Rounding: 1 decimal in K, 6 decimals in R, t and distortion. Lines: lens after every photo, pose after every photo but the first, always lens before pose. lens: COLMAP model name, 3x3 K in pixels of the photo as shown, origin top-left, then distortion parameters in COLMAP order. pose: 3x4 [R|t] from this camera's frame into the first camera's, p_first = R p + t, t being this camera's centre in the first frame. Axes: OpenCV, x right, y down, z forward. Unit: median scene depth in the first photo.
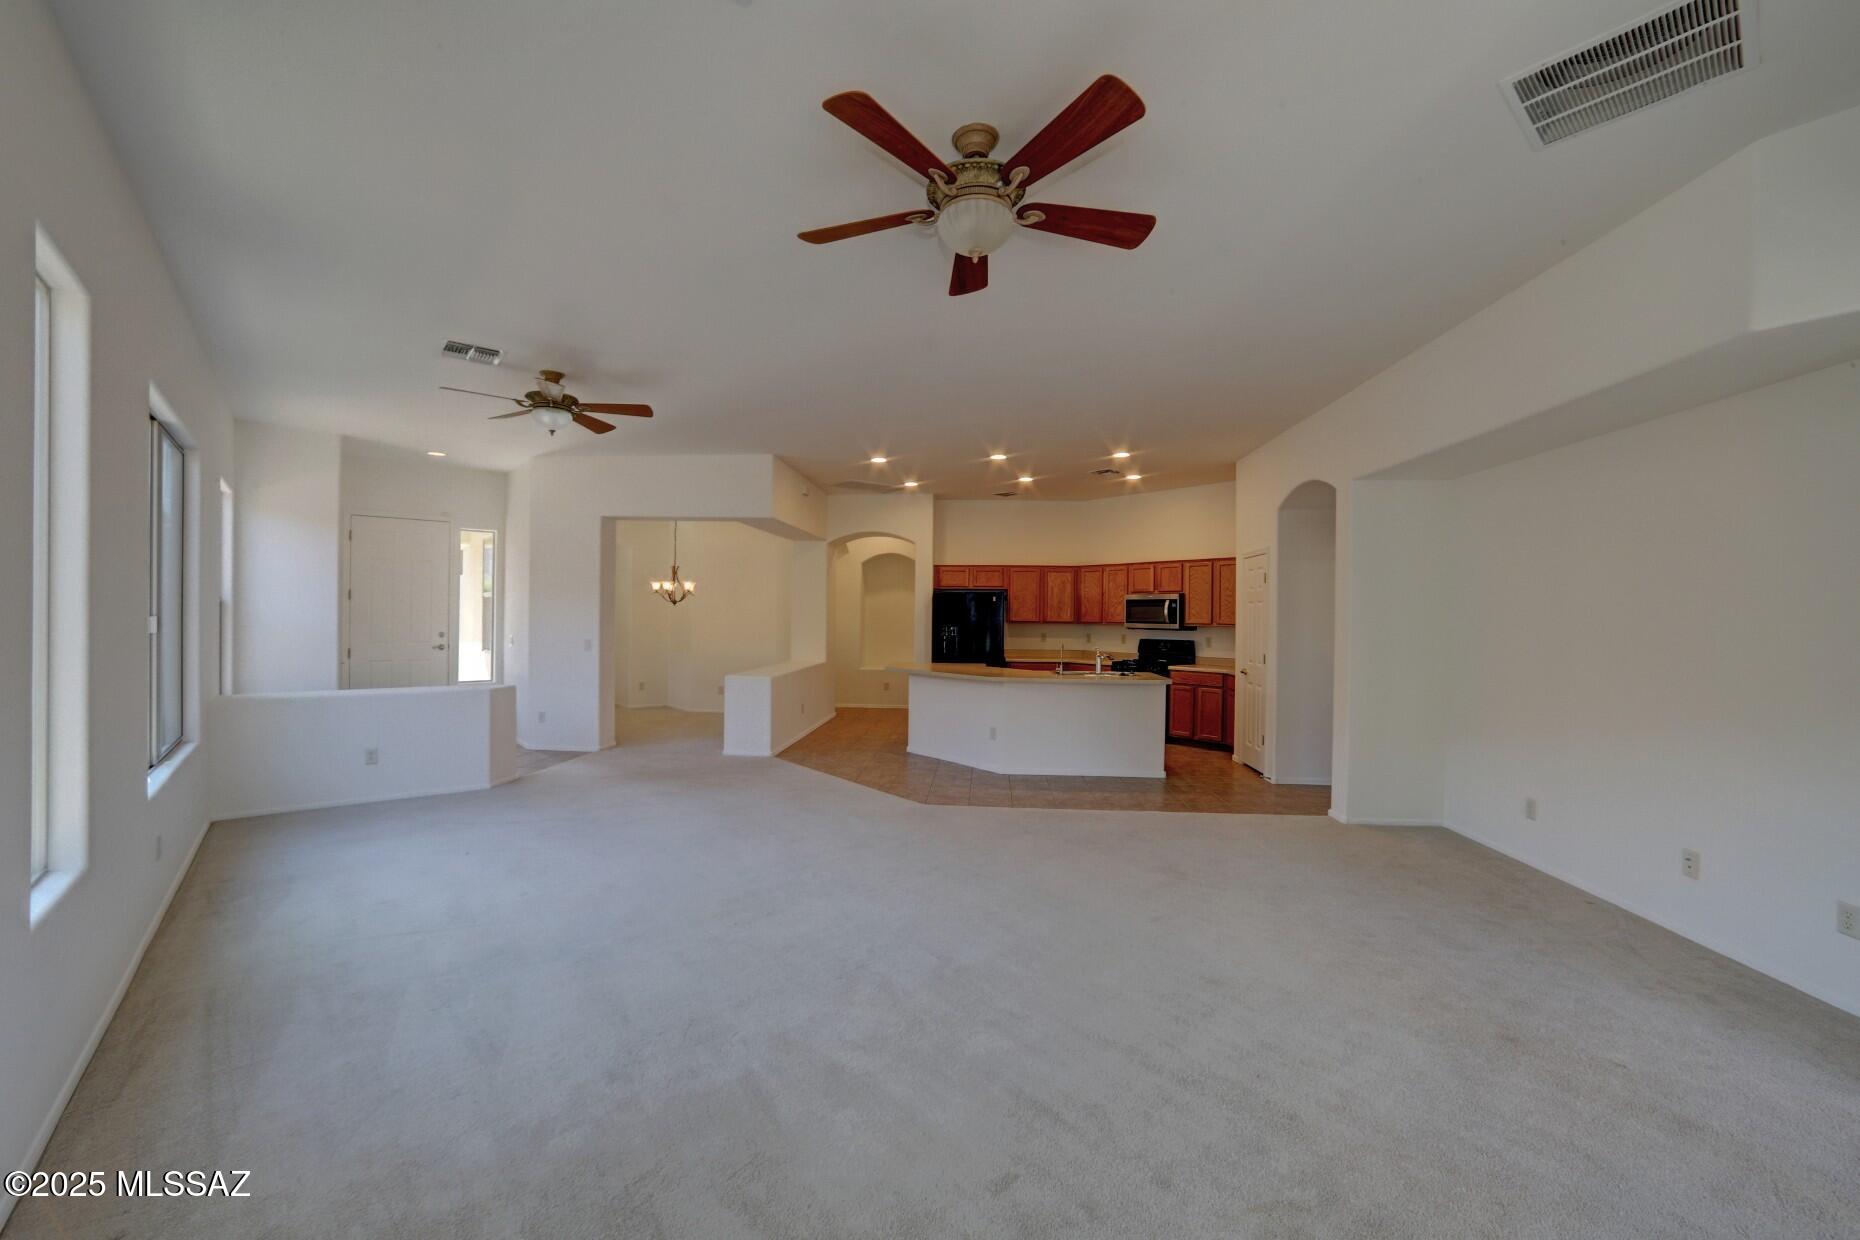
lens RADIAL K [[750.5, 0, 918.2], [0, 750.5, 619.0], [0, 0, 1]] dist [-0.033483, 0.015059]
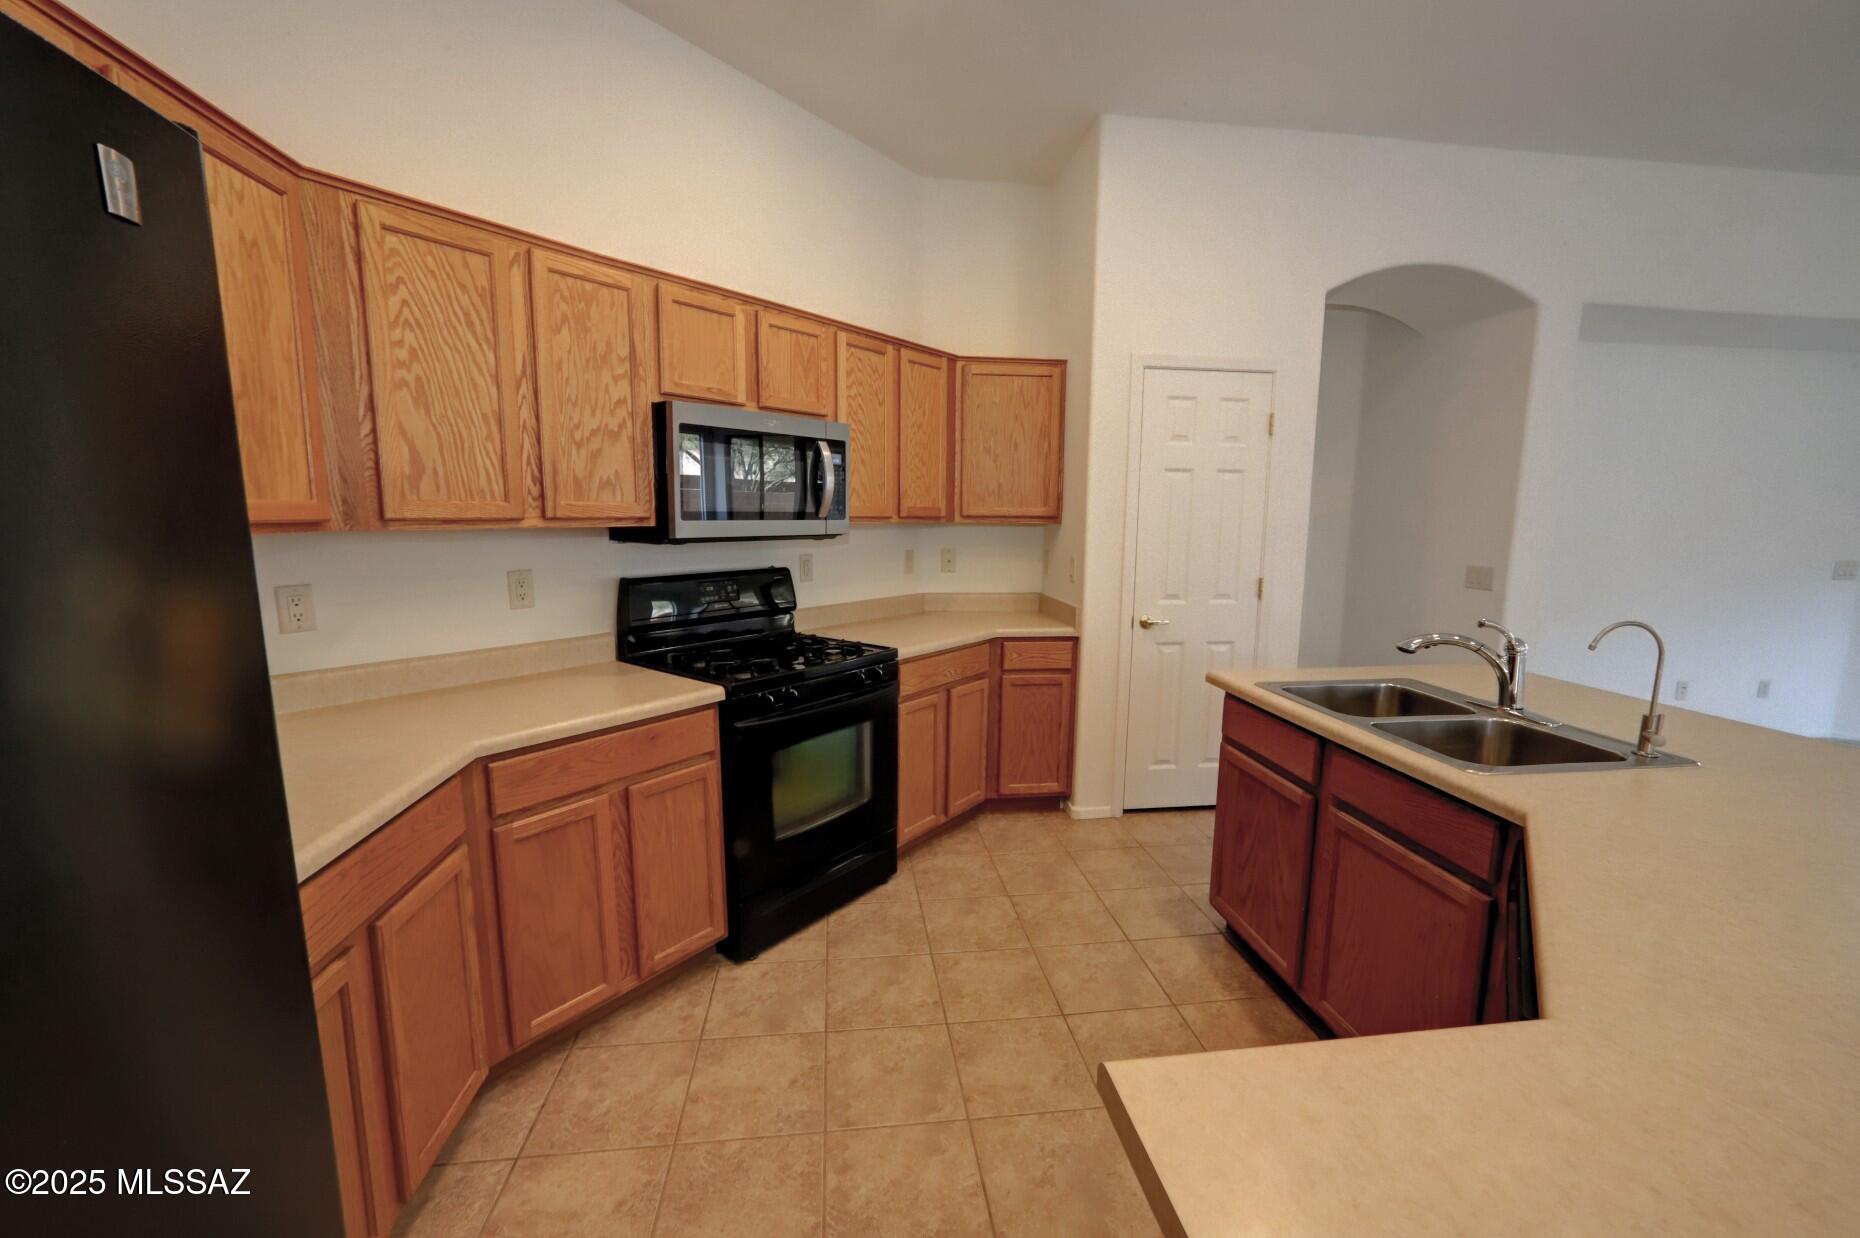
lens RADIAL K [[750.5, 0, 918.2], [0, 750.5, 618.0], [0, 0, 1]] dist [-0.033483, 0.015059]
pose [[-0.191525, -0.148705, 0.970157, 0.018228], [-0.005706, 0.988608, 0.150406, -0.000201], [-0.981471, 0.023271, -0.190192, 1.033666]]
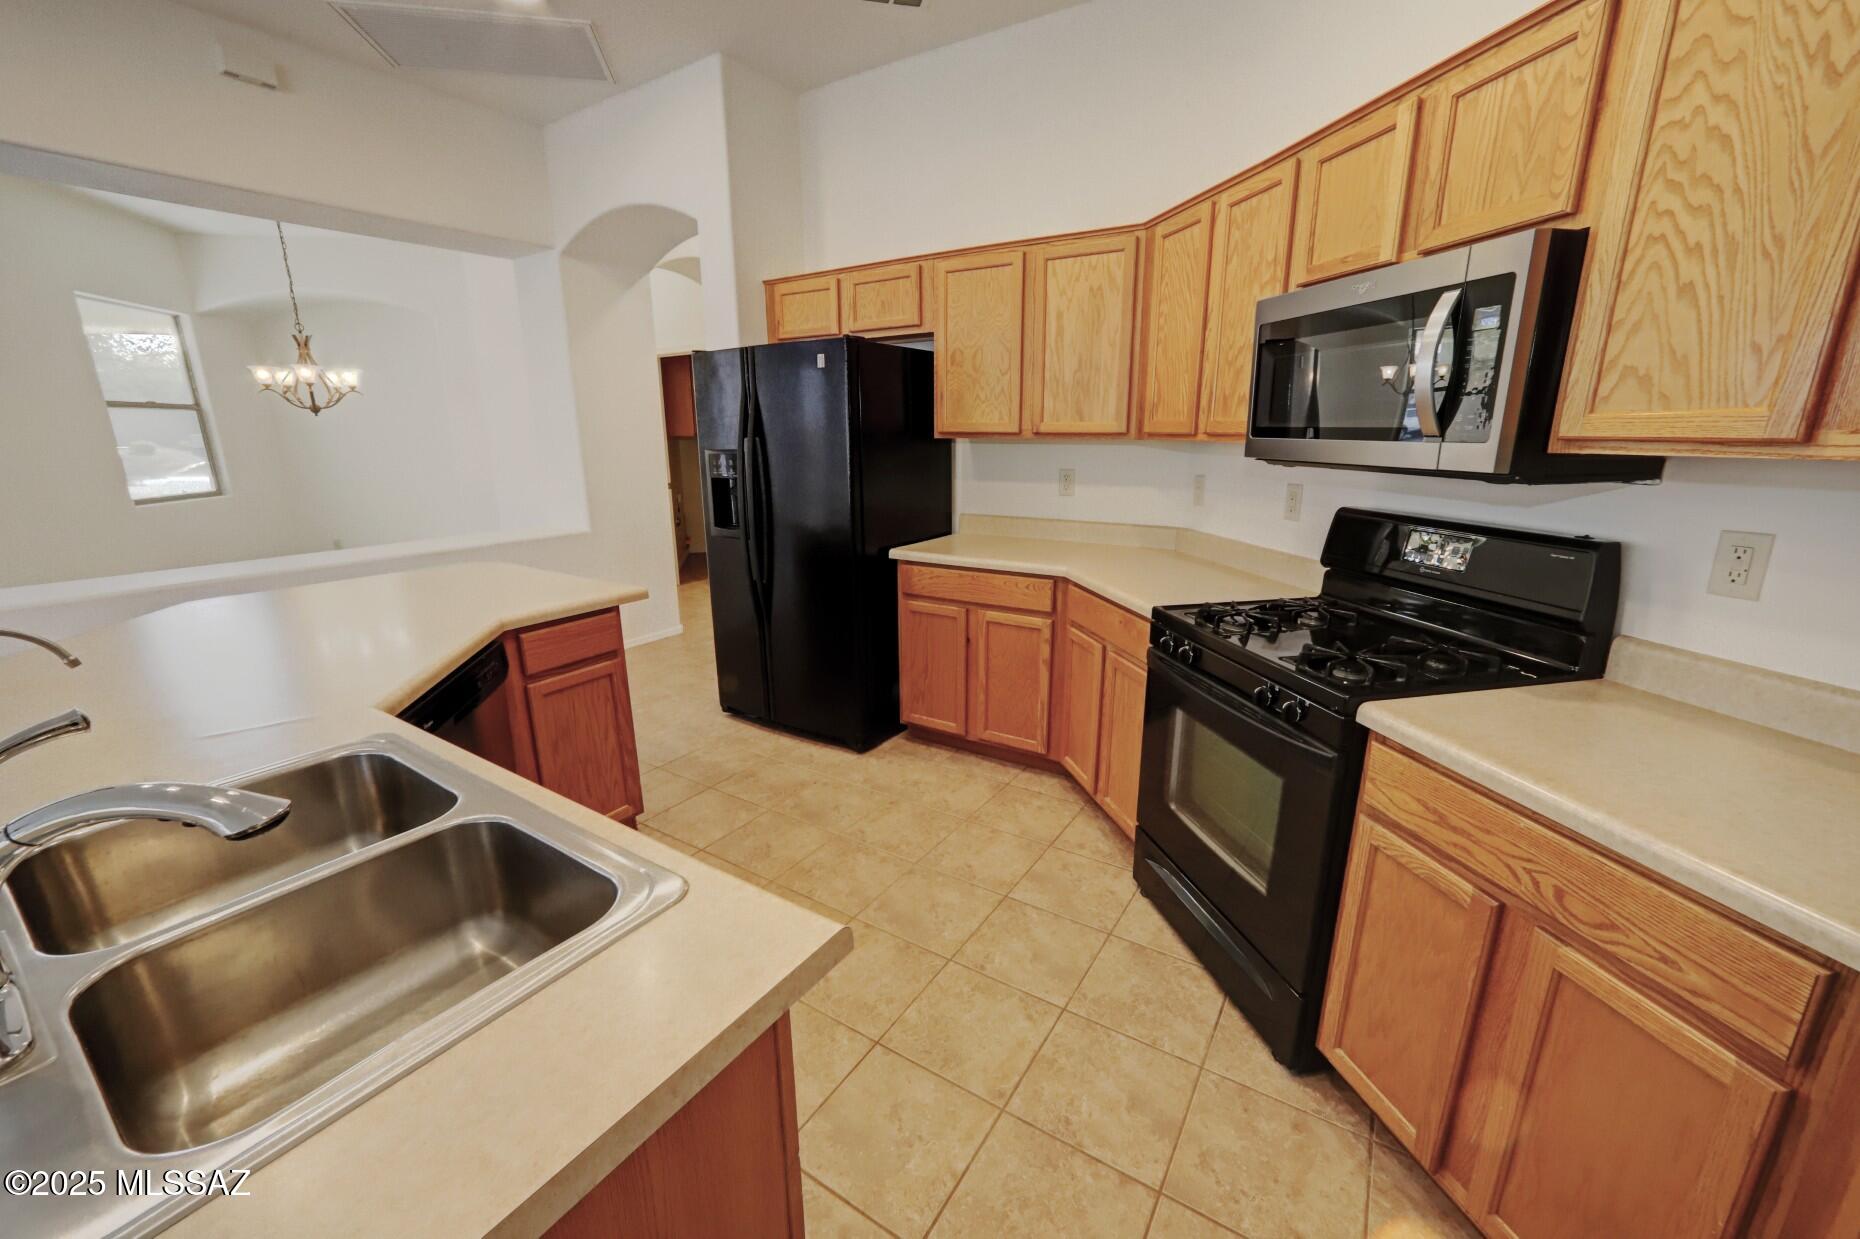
lens RADIAL K [[726.3, 0, 922.7], [0, 726.3, 615.1], [0, 0, 1]] dist [-0.022315, 0.006172]
pose [[0.878132, 0.103566, -0.467074, 0.316377], [0.013781, 0.970407, 0.241082, 0.003936], [0.478220, -0.218139, 0.850718, 0.807902]]
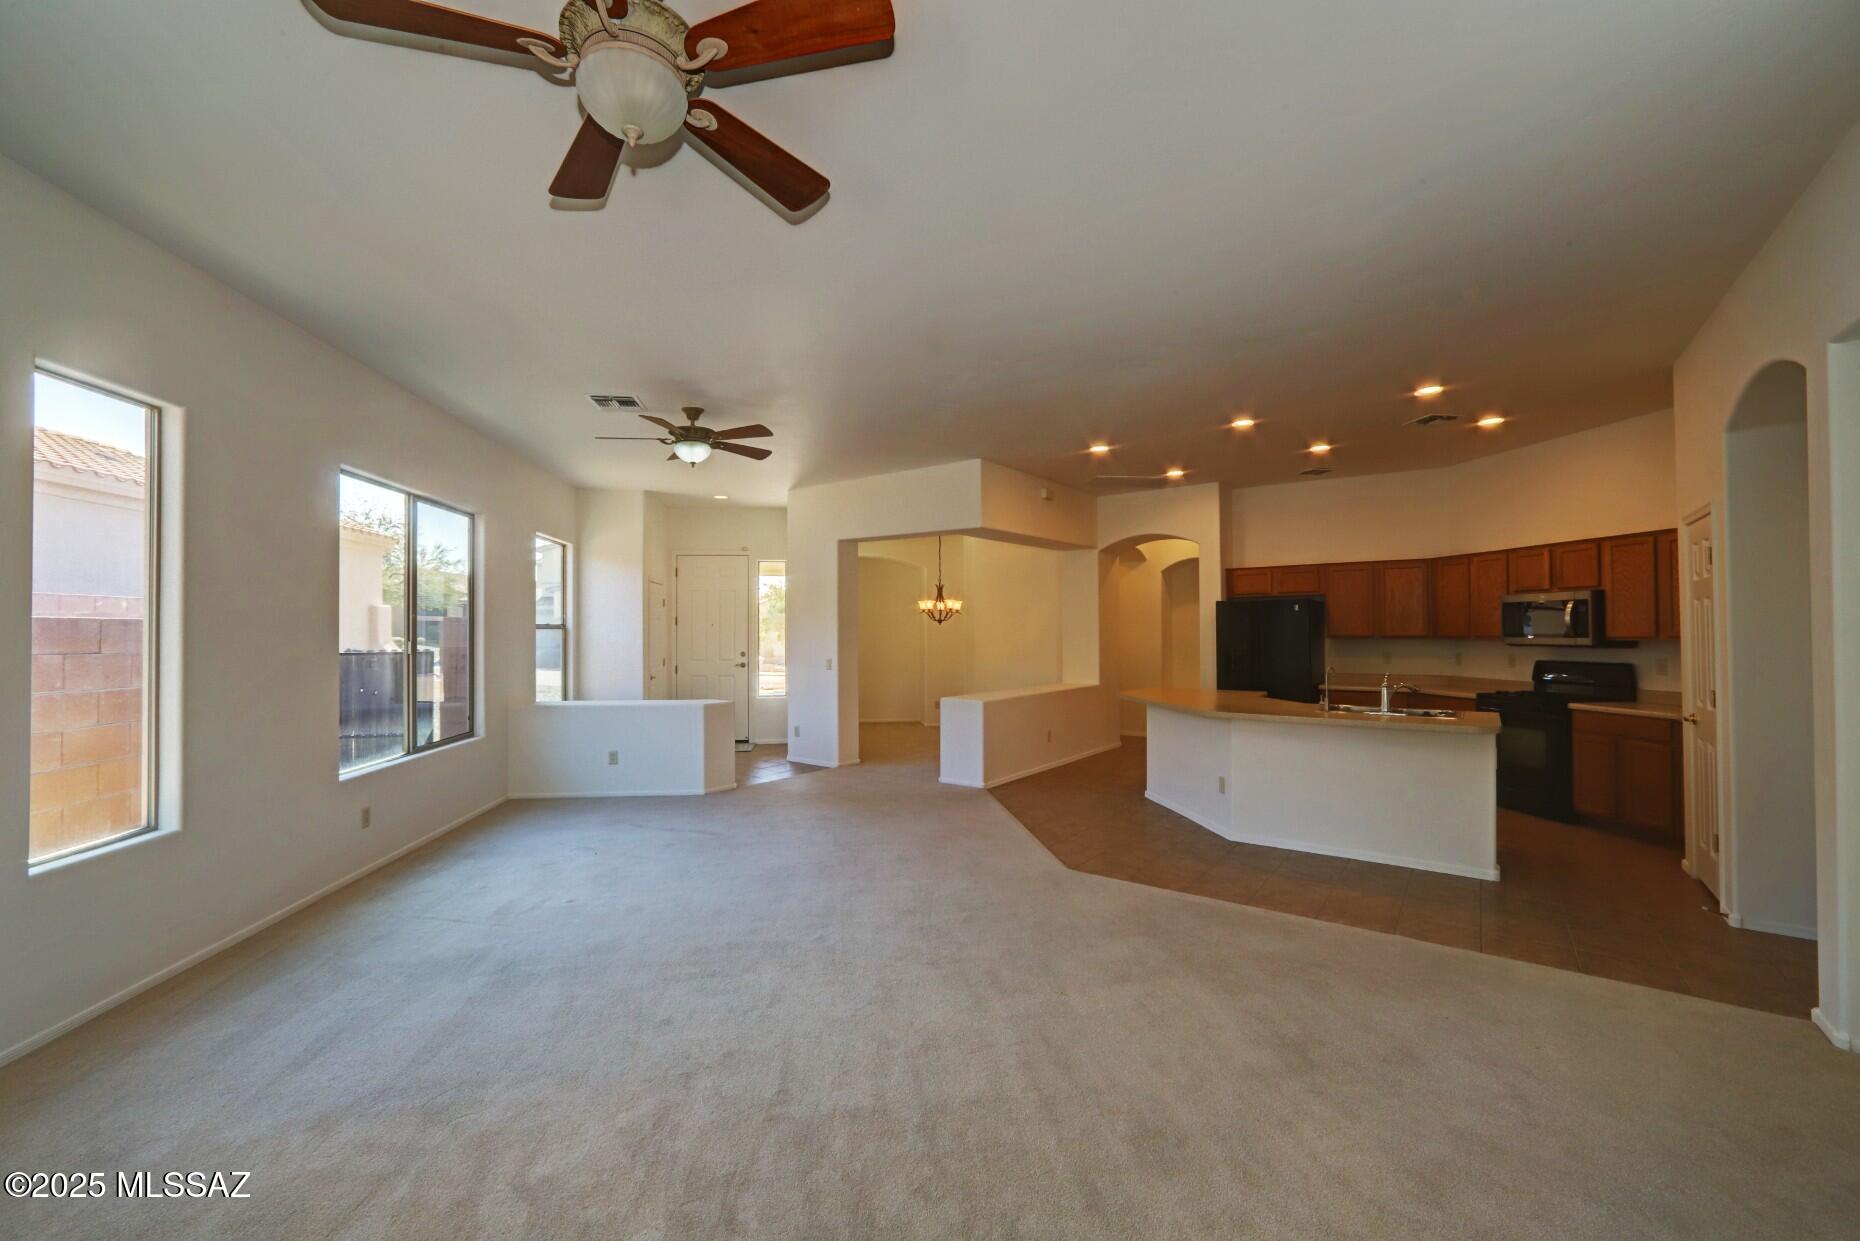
lens RADIAL K [[750.5, 0, 918.2], [0, 750.5, 619.5], [0, 0, 1]] dist [-0.033483, 0.015059]
pose [[0.843915, -0.024047, -0.535937, 0.200558], [0.011151, 0.999565, -0.027291, 0.001957], [0.536360, 0.017055, 0.843817, 0.160126]]
